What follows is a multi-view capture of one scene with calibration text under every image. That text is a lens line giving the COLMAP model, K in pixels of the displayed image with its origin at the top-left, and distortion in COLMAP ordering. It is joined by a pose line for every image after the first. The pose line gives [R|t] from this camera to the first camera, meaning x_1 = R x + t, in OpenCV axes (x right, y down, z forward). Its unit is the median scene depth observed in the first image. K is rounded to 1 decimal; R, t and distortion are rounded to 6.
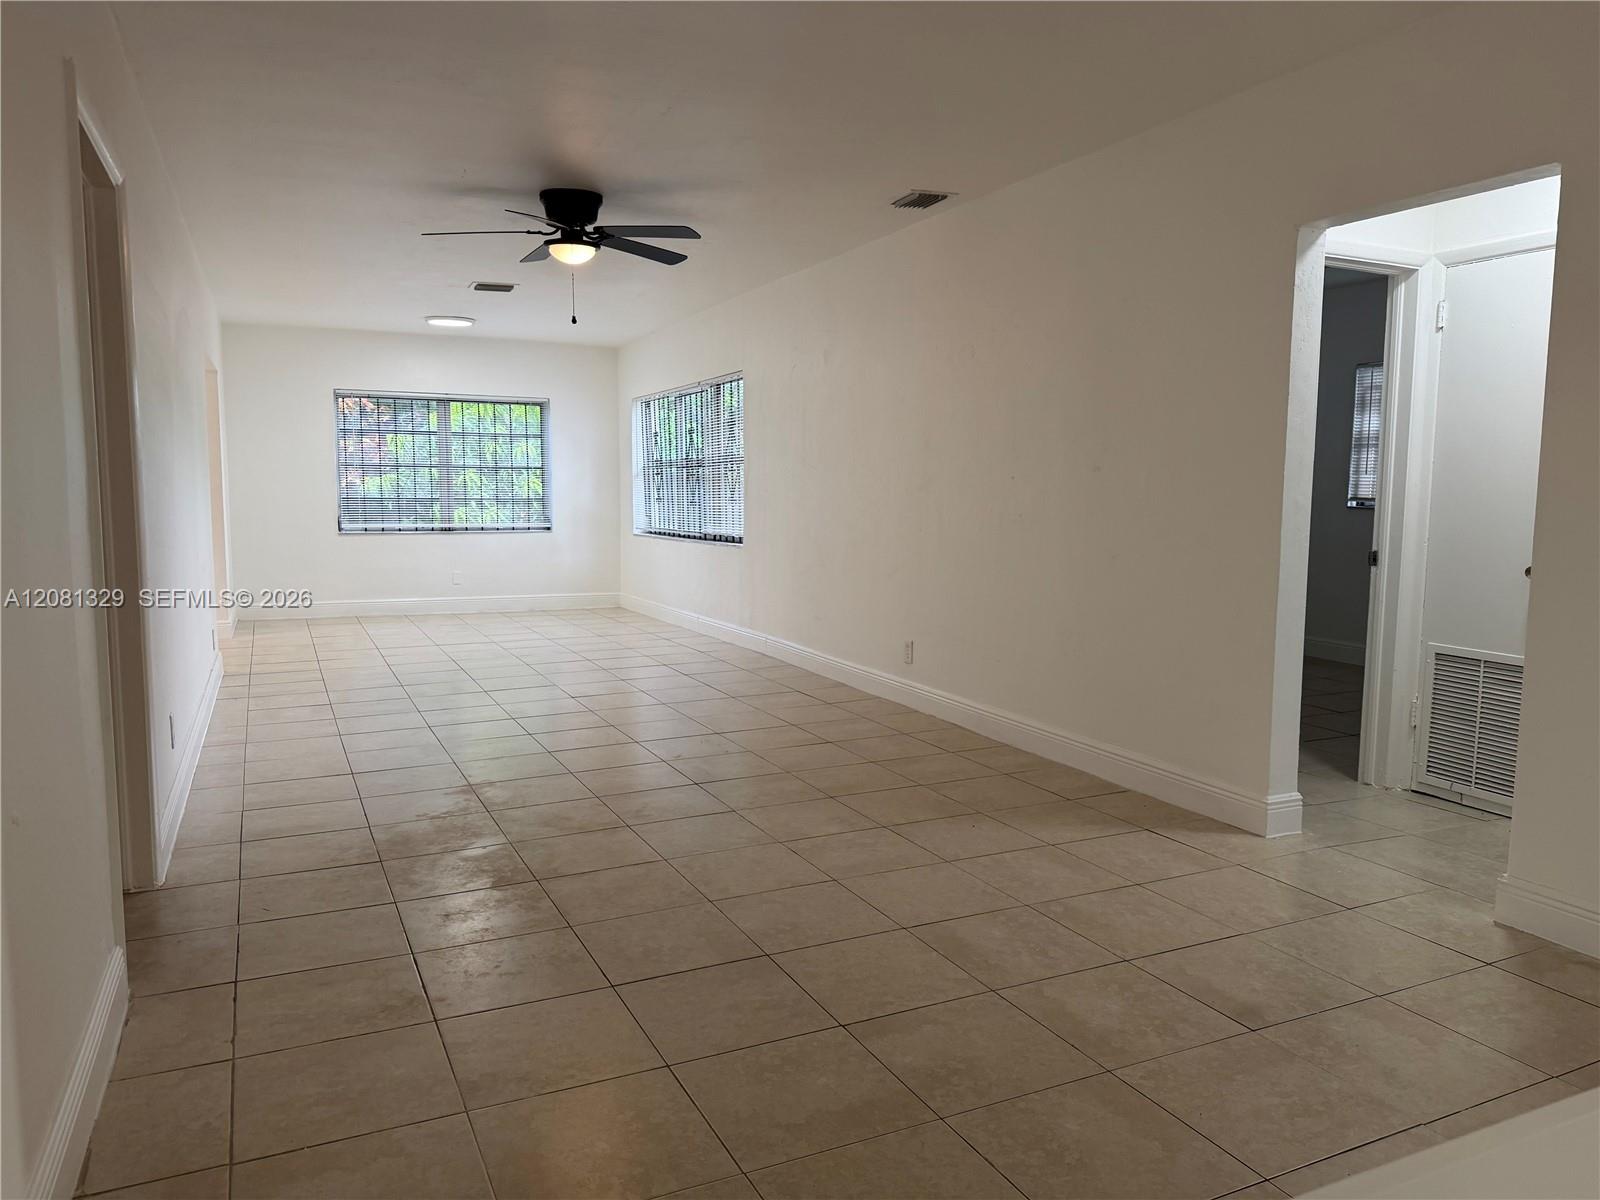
lens RADIAL K [[1100.7, 0, 800.0], [0, 1100.7, 600.0], [0, 0, 1]] dist [0.148790, -0.245673]
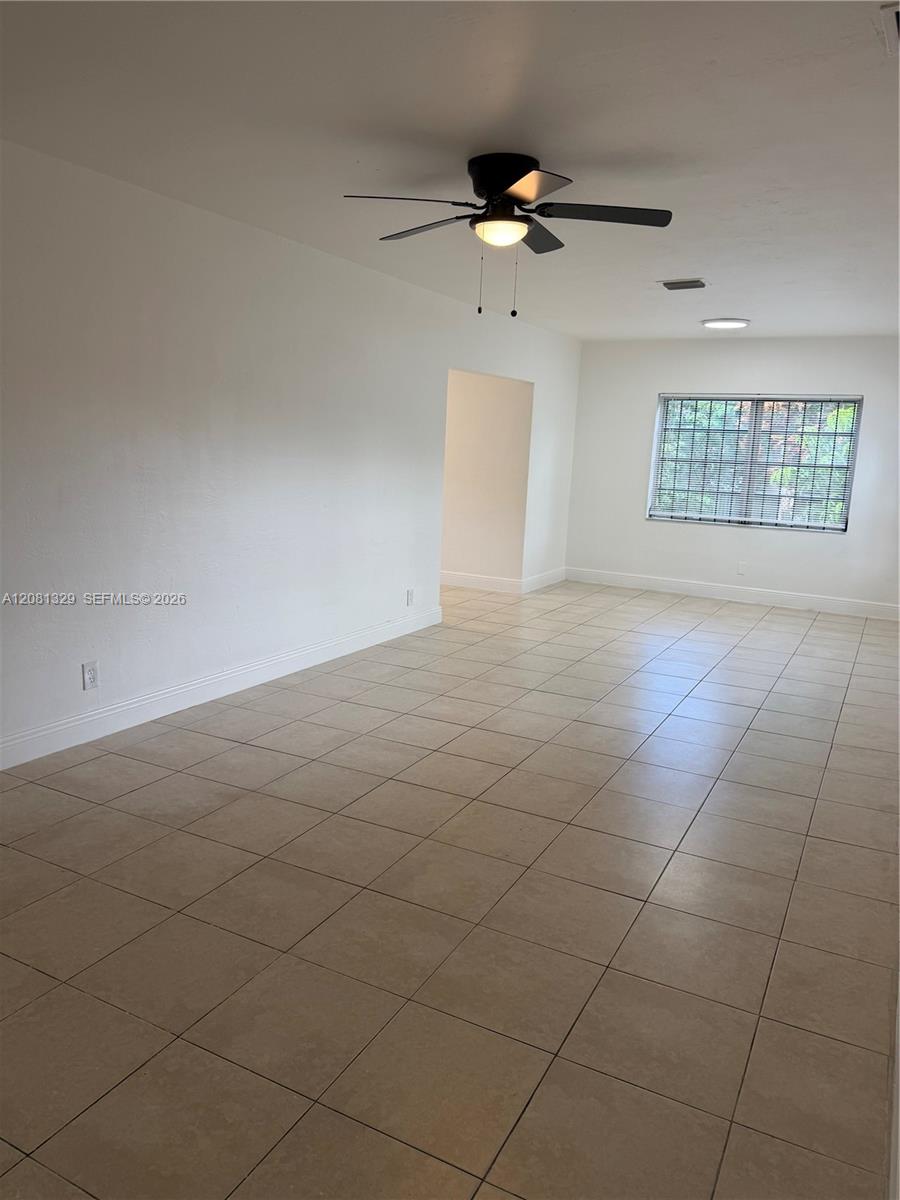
lens RADIAL K [[825.5, 0, 450.0], [0, 825.5, 600.0], [0, 0, 1]] dist [0.148790, -0.245673]
pose [[0.590685, 0.169203, -0.788962, 0.168742], [-0.122873, 0.985226, 0.119301, -0.052426], [0.797492, 0.026473, 0.602749, 0.296340]]
